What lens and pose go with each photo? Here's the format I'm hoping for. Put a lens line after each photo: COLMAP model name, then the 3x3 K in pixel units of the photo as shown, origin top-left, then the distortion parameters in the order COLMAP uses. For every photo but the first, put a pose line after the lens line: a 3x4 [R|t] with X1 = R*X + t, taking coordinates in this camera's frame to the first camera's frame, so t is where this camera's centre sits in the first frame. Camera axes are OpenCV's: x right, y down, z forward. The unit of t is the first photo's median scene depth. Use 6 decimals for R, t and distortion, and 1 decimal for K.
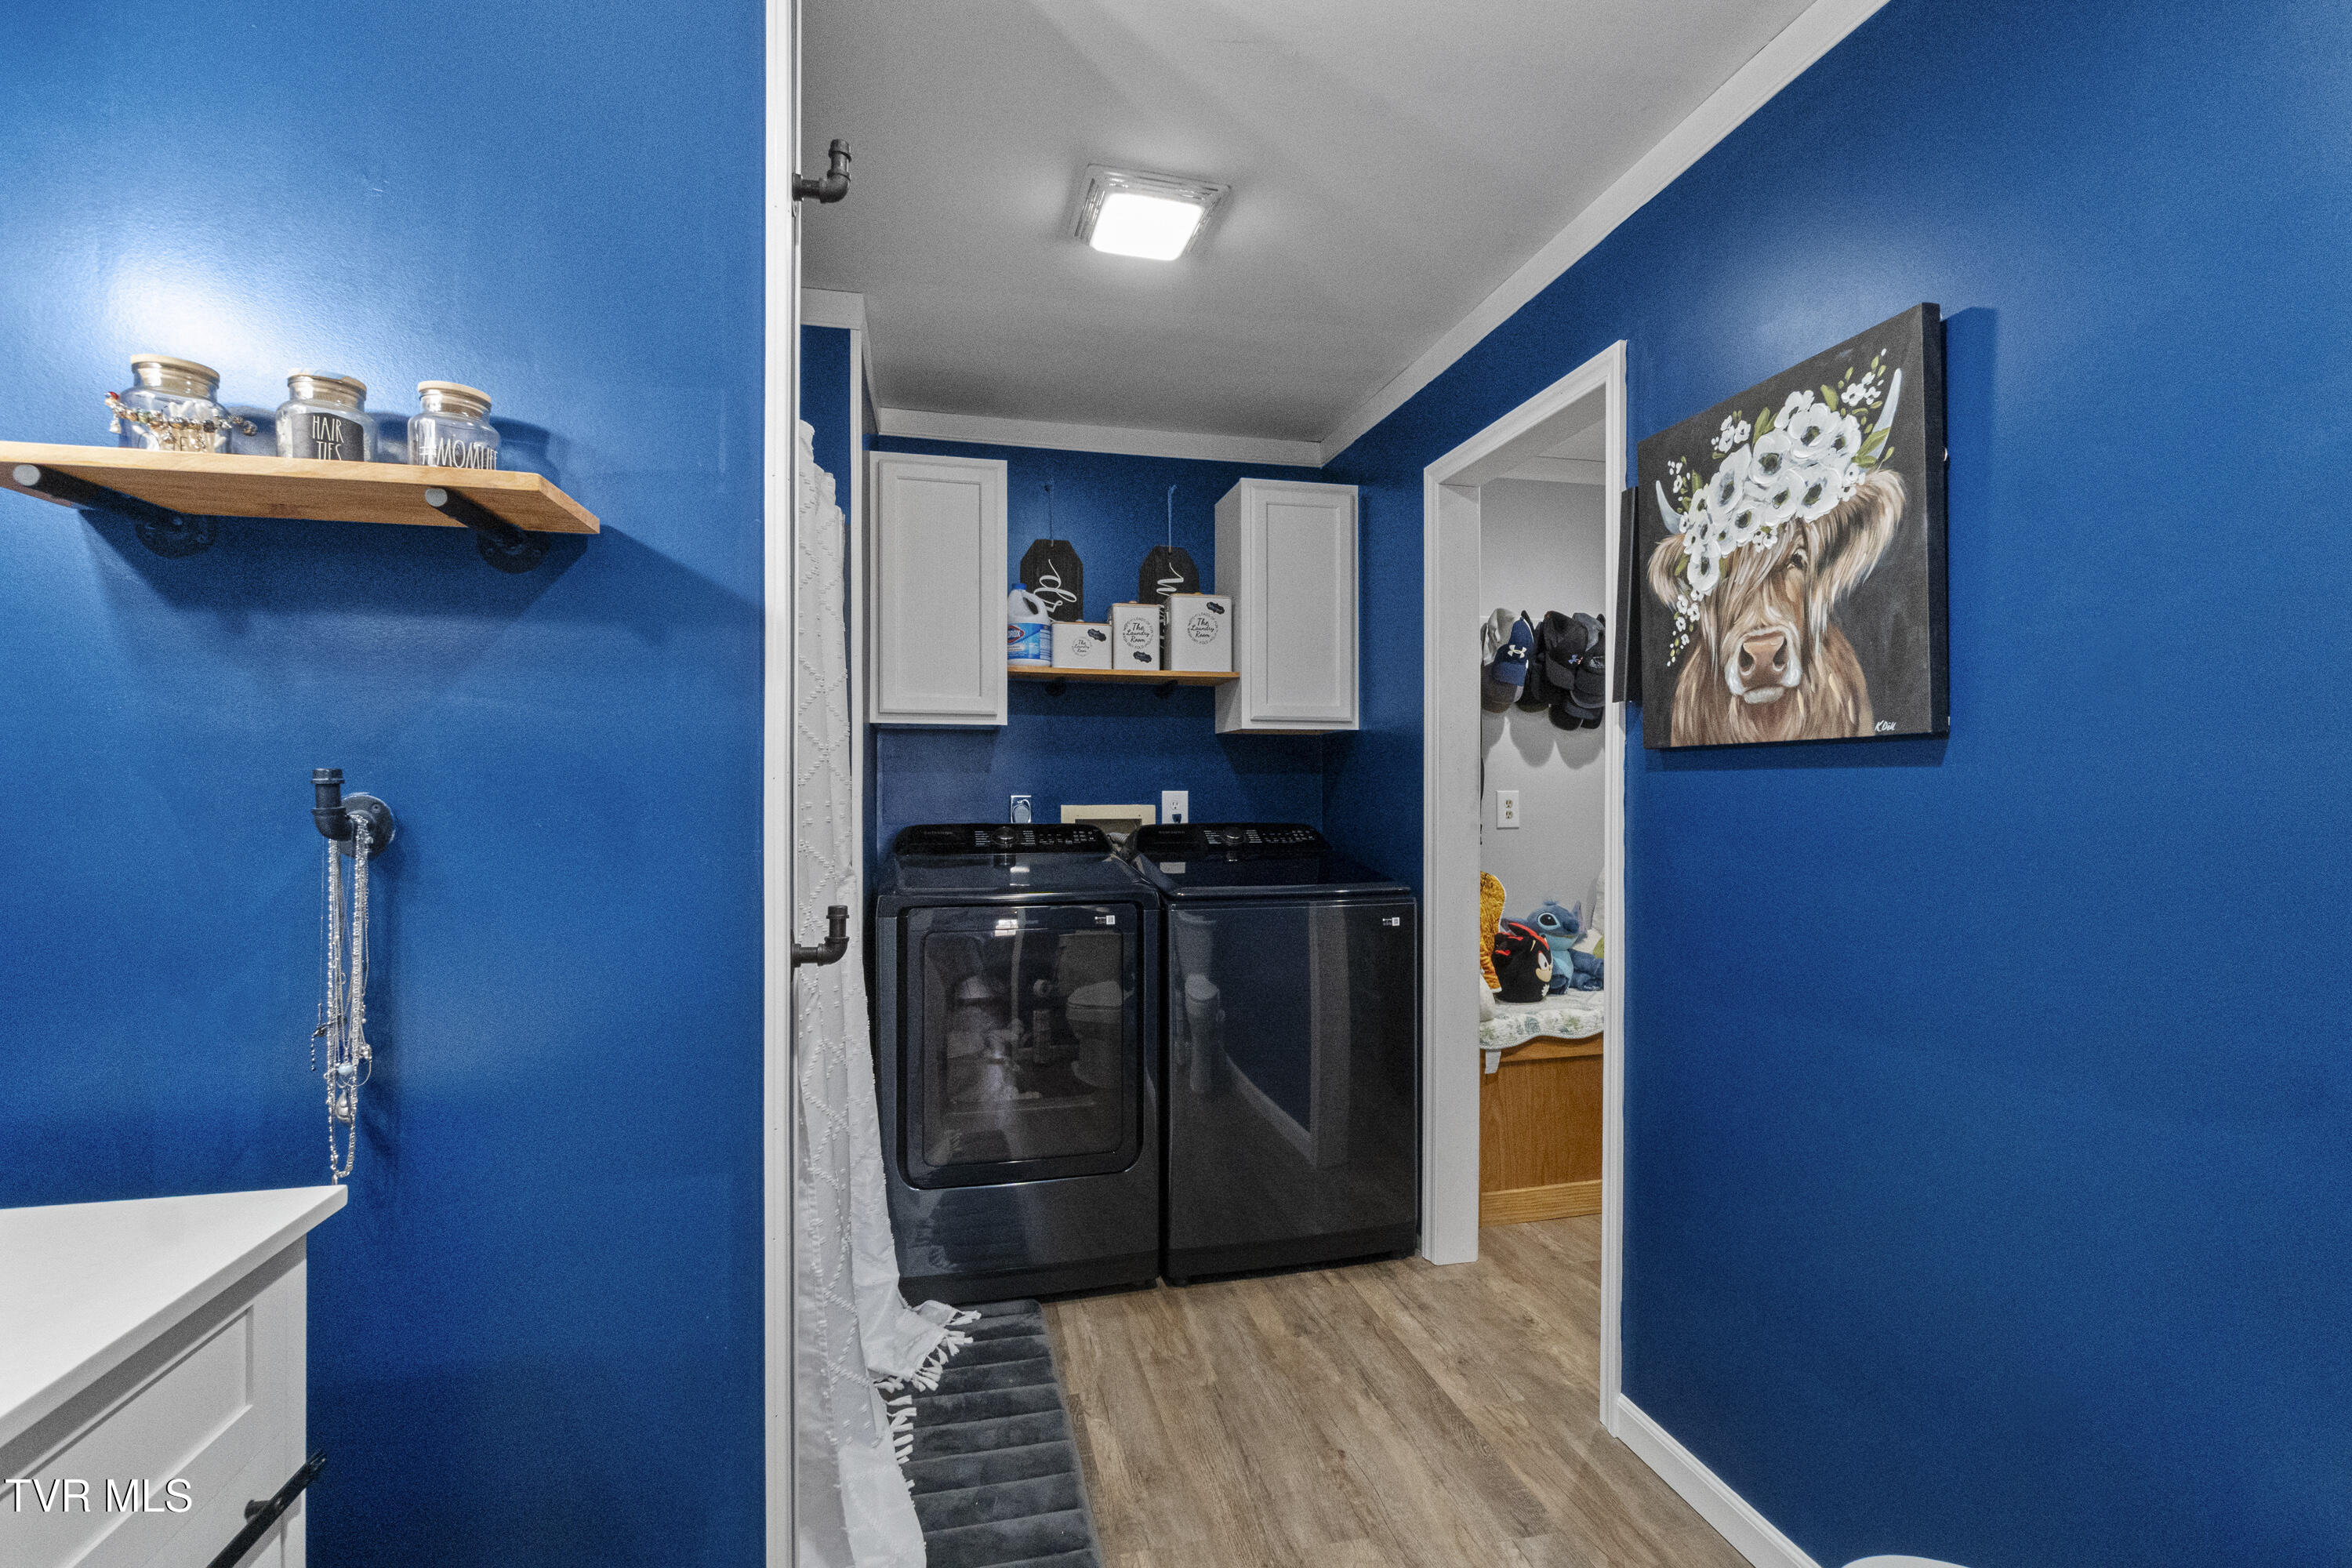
lens RADIAL K [[1037.1, 0, 1169.2], [0, 1037.1, 787.7], [0, 0, 1]] dist [-0.002235, 0.000146]
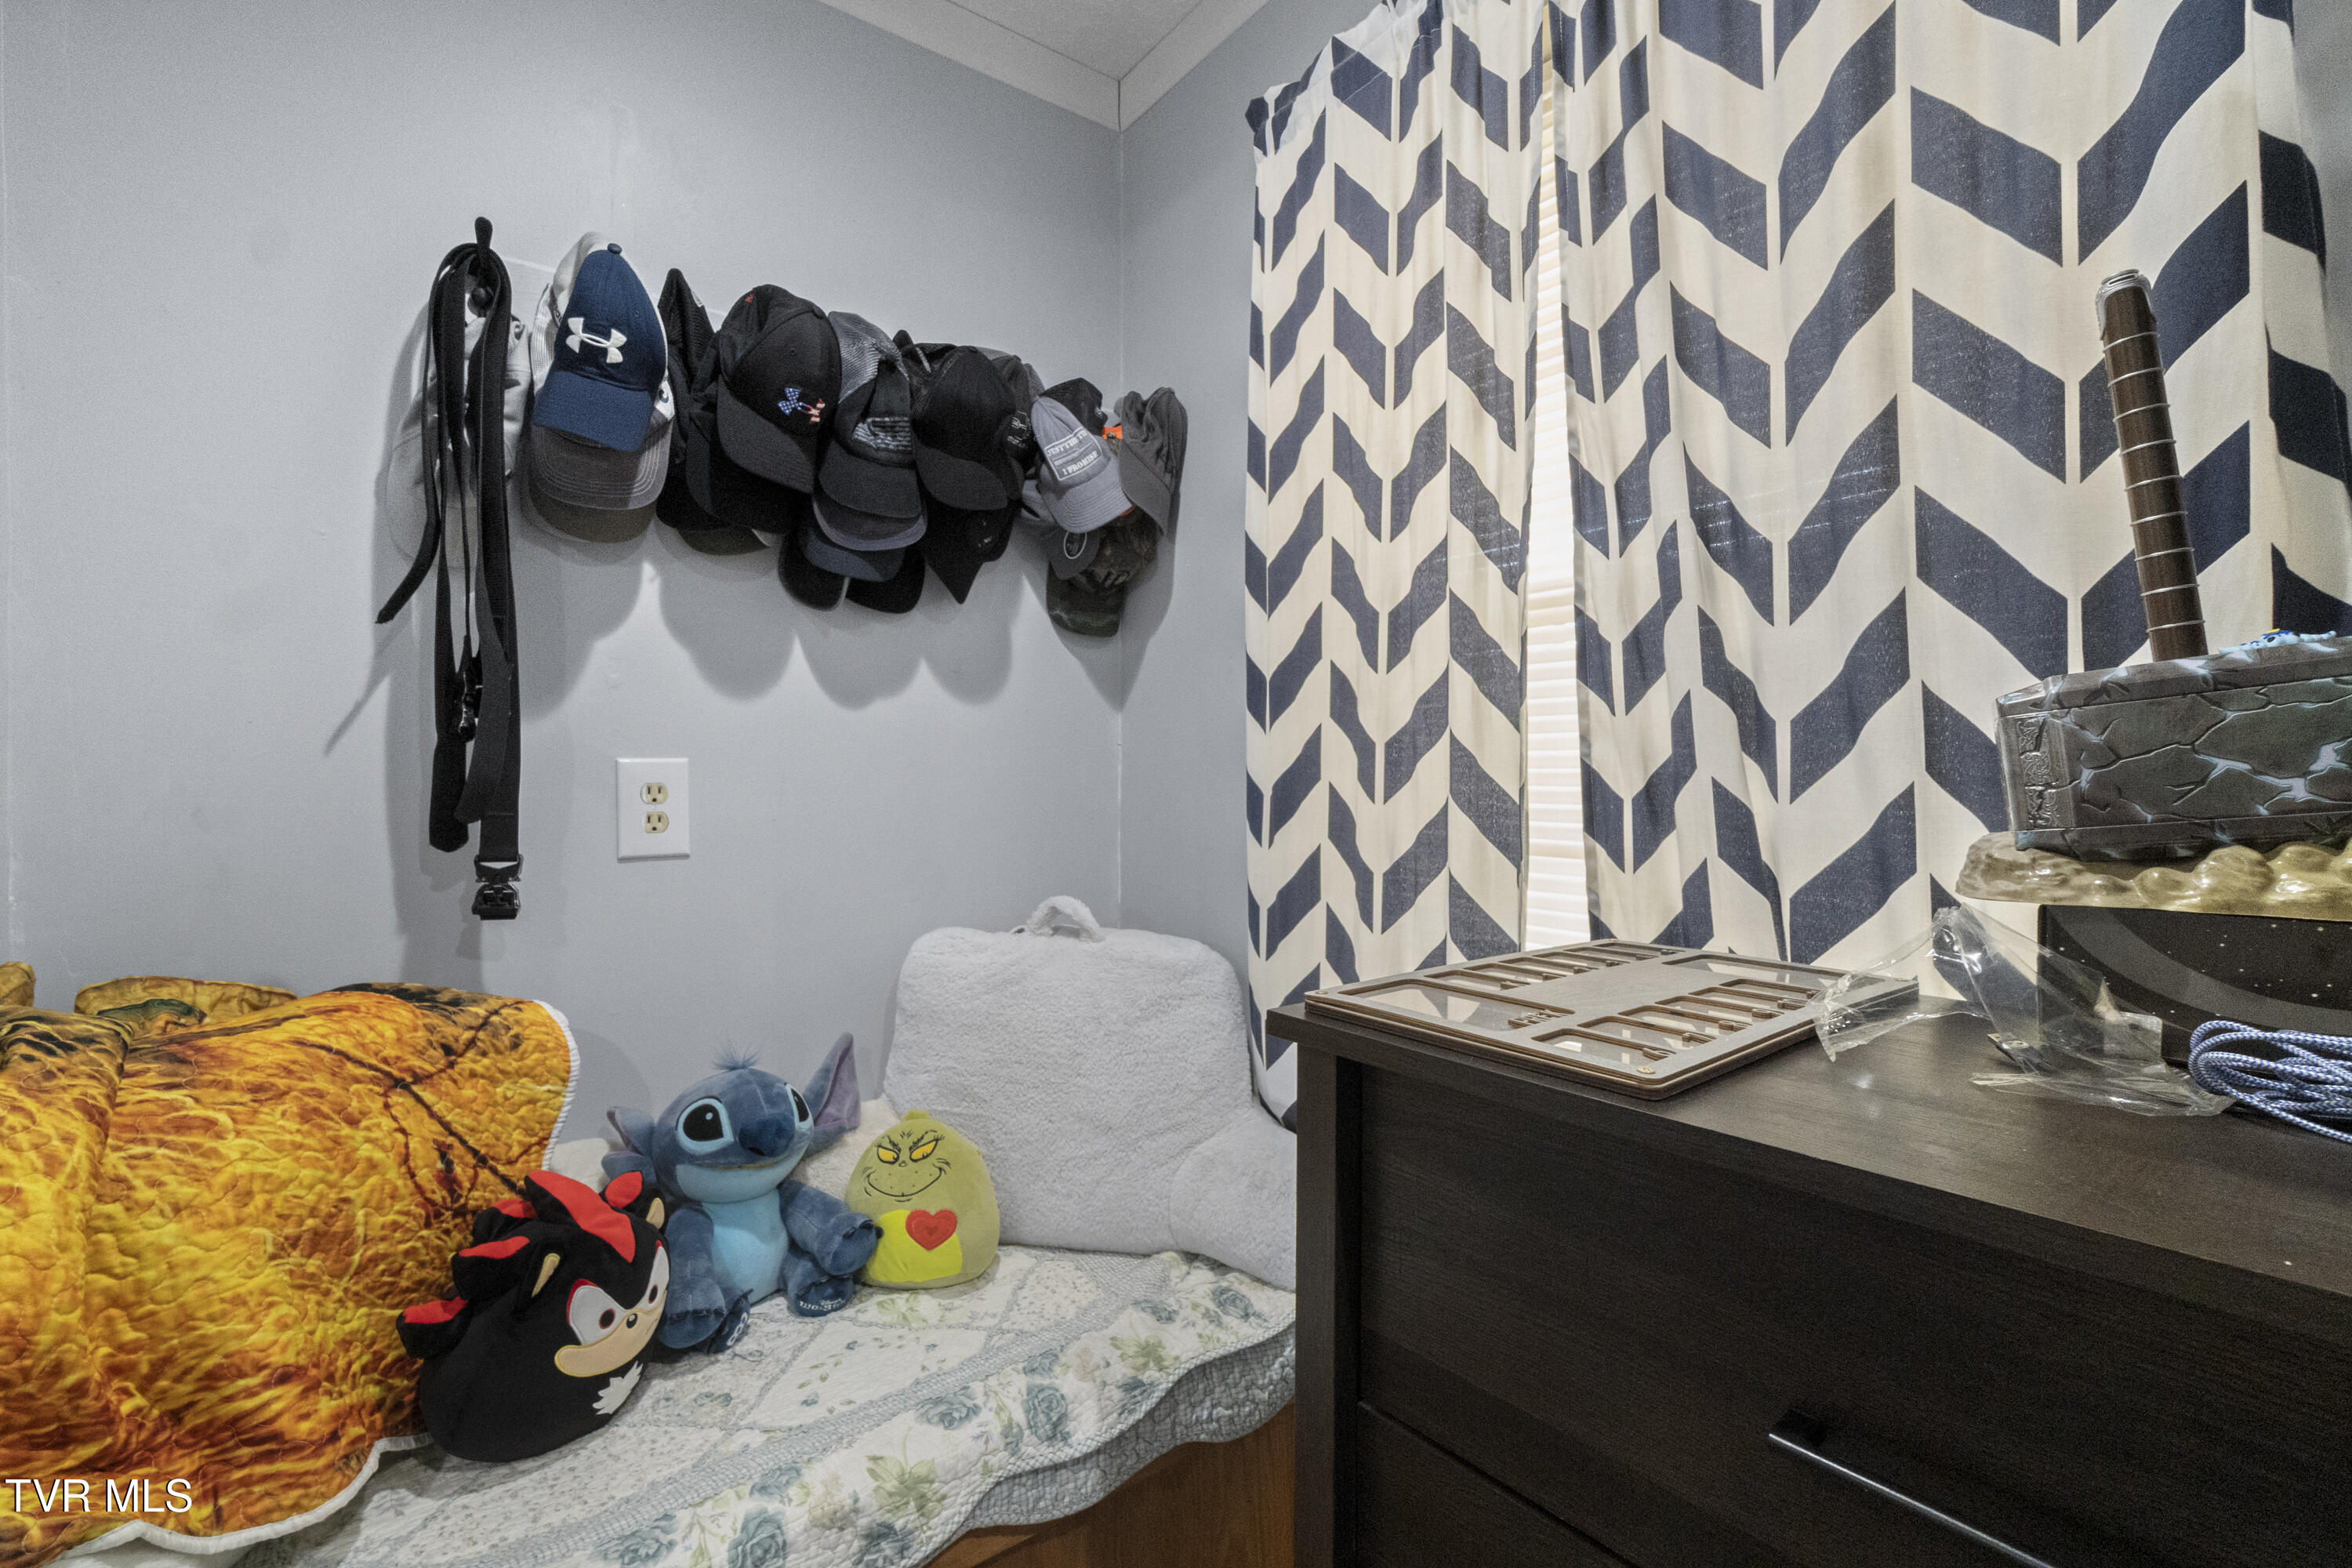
lens RADIAL K [[1023.5, 0, 1178.8], [0, 1023.5, 757.8], [0, 0, 1]] dist [-0.000852, -0.000266]
pose [[0.916837, 0.007682, 0.399189, 0.369075], [-0.002991, 0.999919, -0.012372, 0.006990], [-0.399251, 0.010149, 0.916785, 0.607667]]
